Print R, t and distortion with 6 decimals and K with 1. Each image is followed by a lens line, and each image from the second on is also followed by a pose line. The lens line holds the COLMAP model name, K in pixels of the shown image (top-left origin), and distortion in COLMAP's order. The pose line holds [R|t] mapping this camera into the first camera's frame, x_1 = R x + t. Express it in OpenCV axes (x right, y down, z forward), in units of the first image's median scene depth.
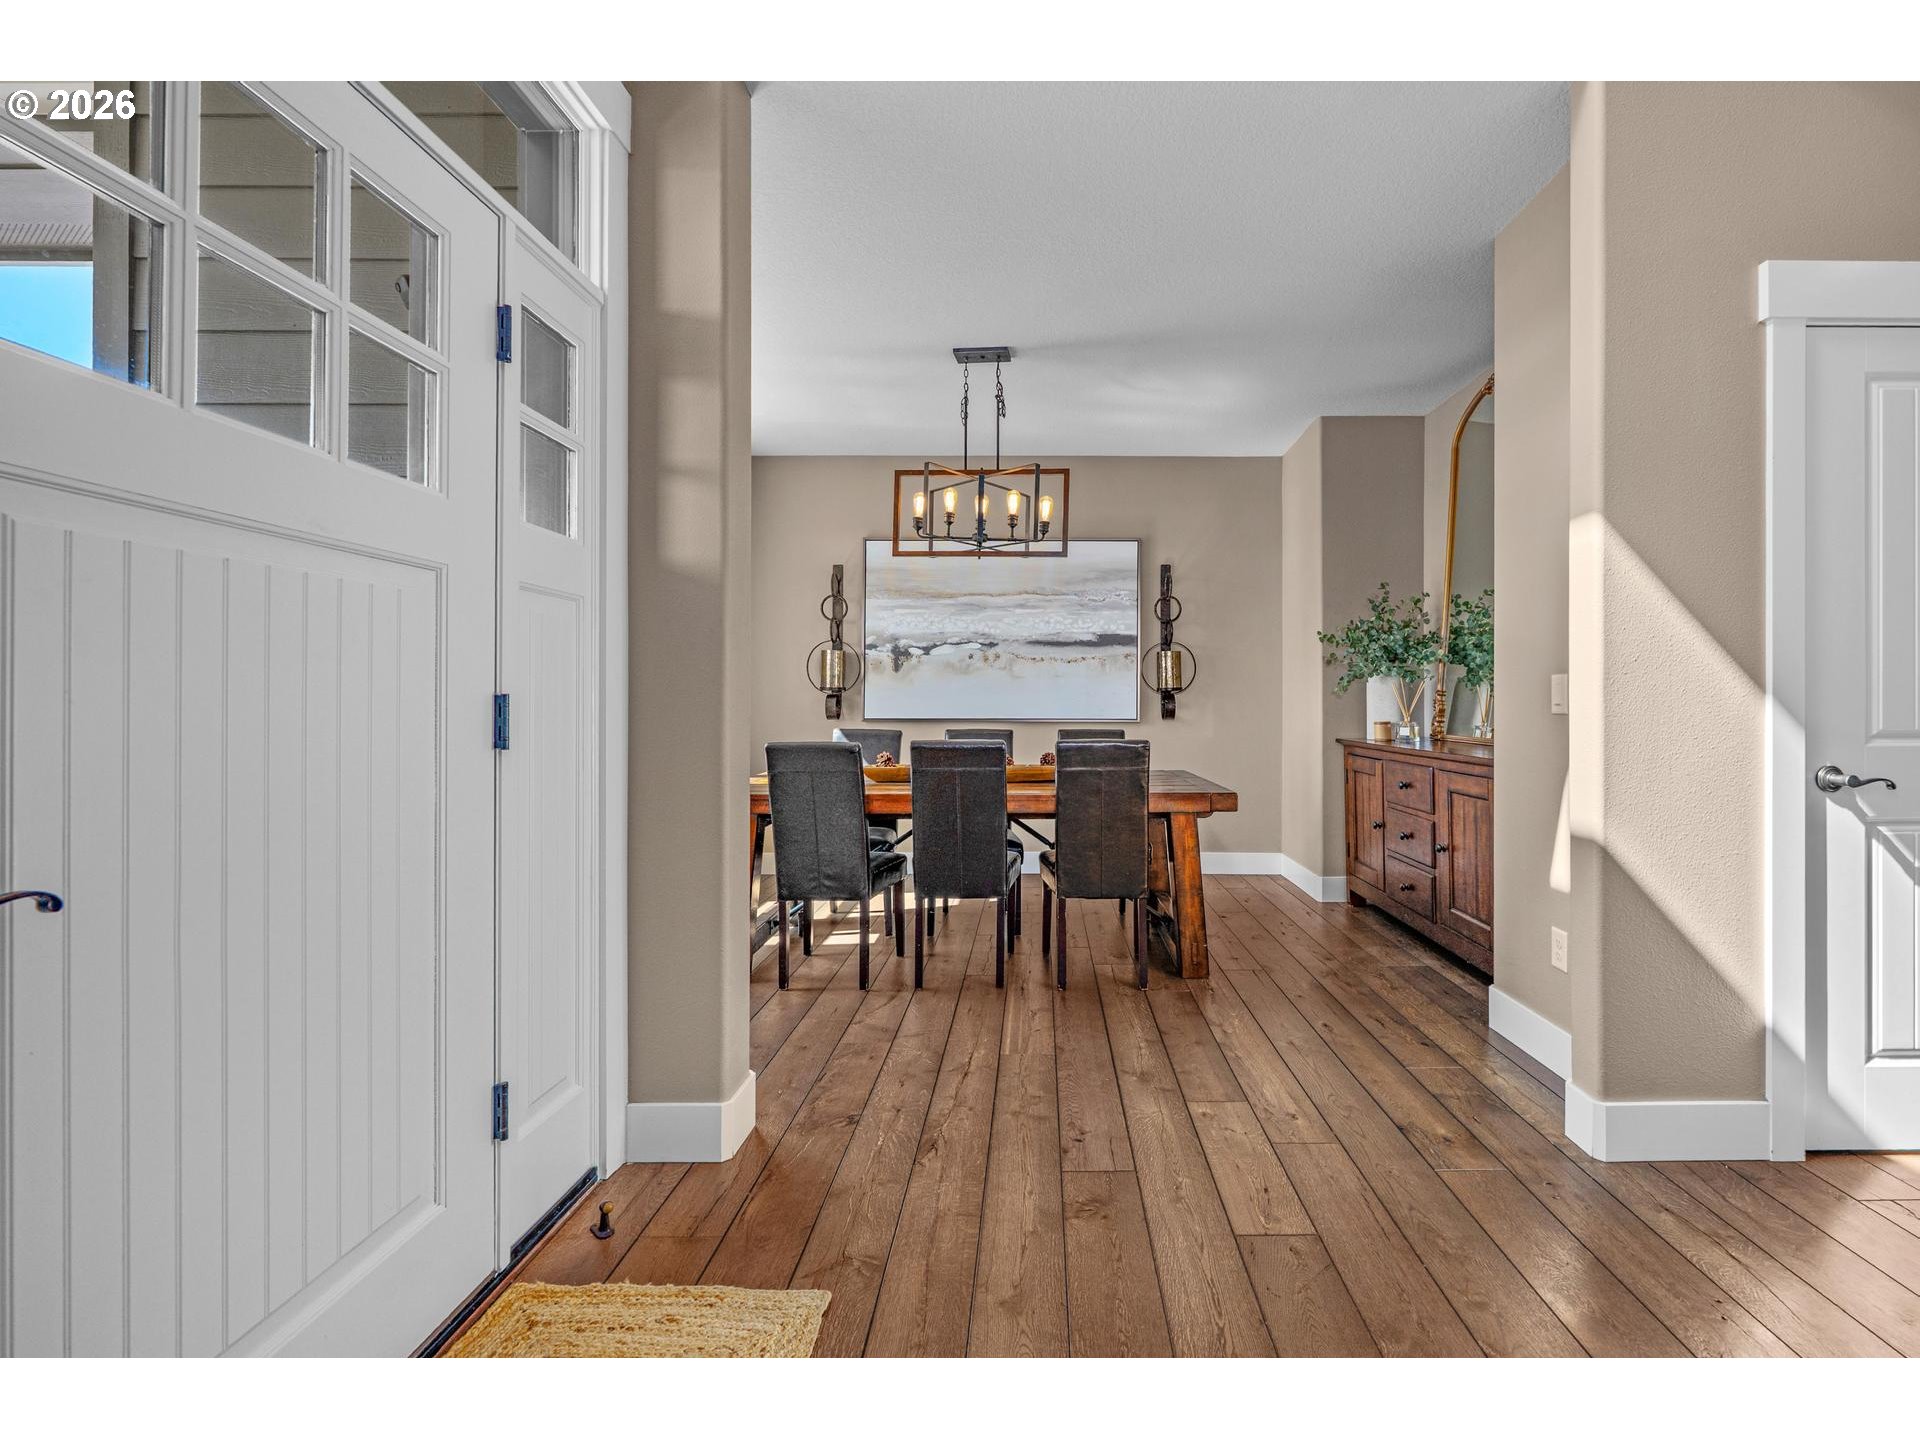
lens RADIAL K [[953.3, 0, 960.7], [0, 953.3, 707.5], [0, 0, 1]] dist [0.004050, -0.000362]
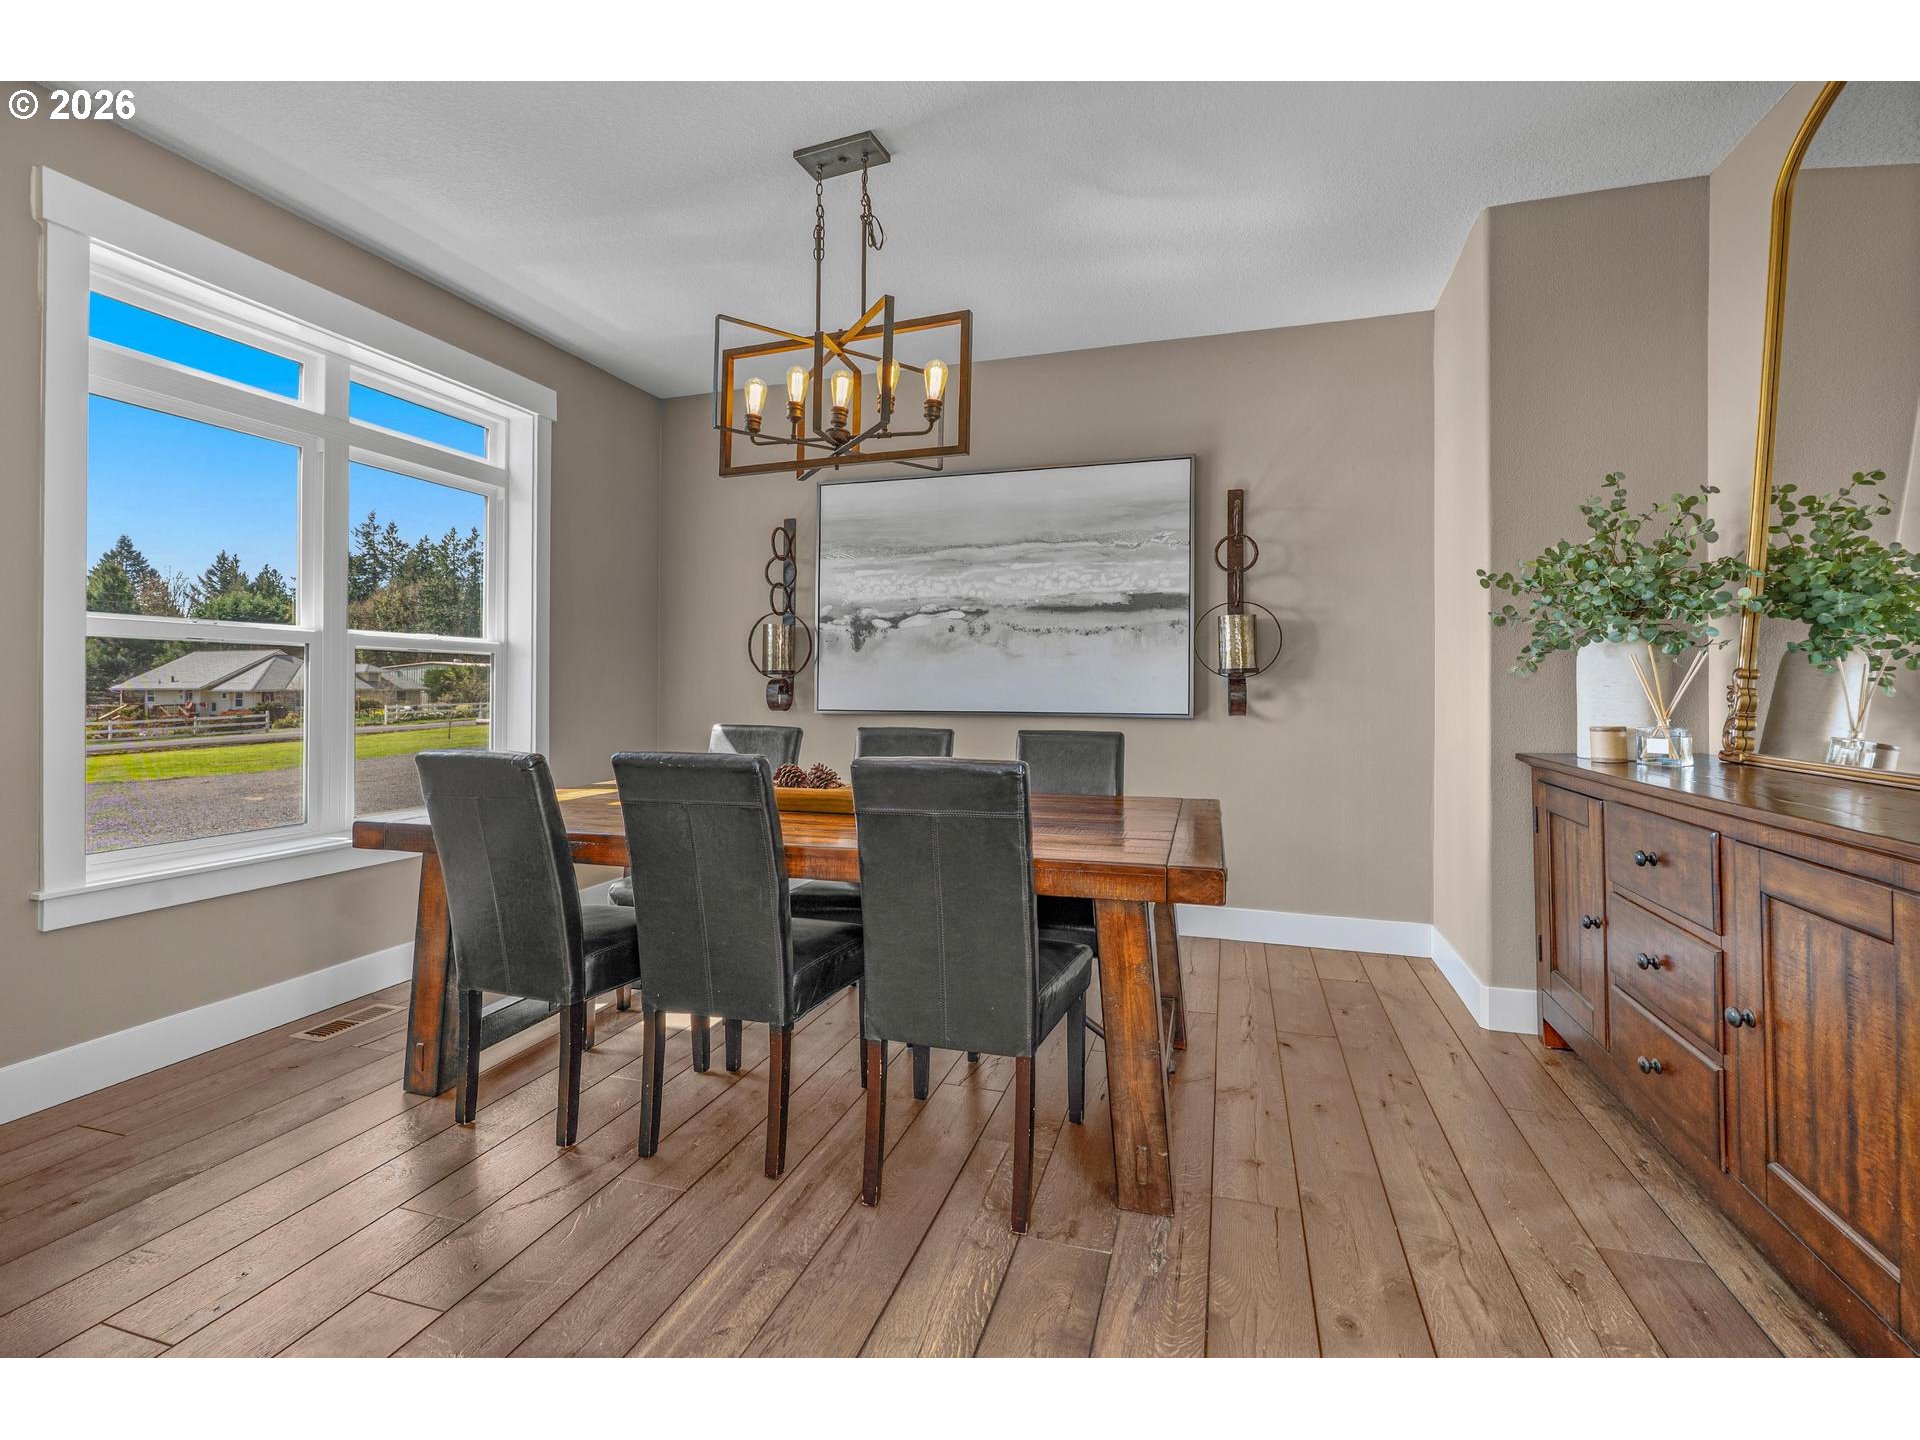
lens RADIAL K [[774.7, 0, 956.3], [0, 774.7, 689.4], [0, 0, 1]] dist [-0.002330, 0.000603]
pose [[0.942855, 0.001832, -0.333198, 0.229704], [-0.003720, 0.999980, -0.005028, -0.002629], [0.333182, 0.005980, 0.942843, 0.443518]]
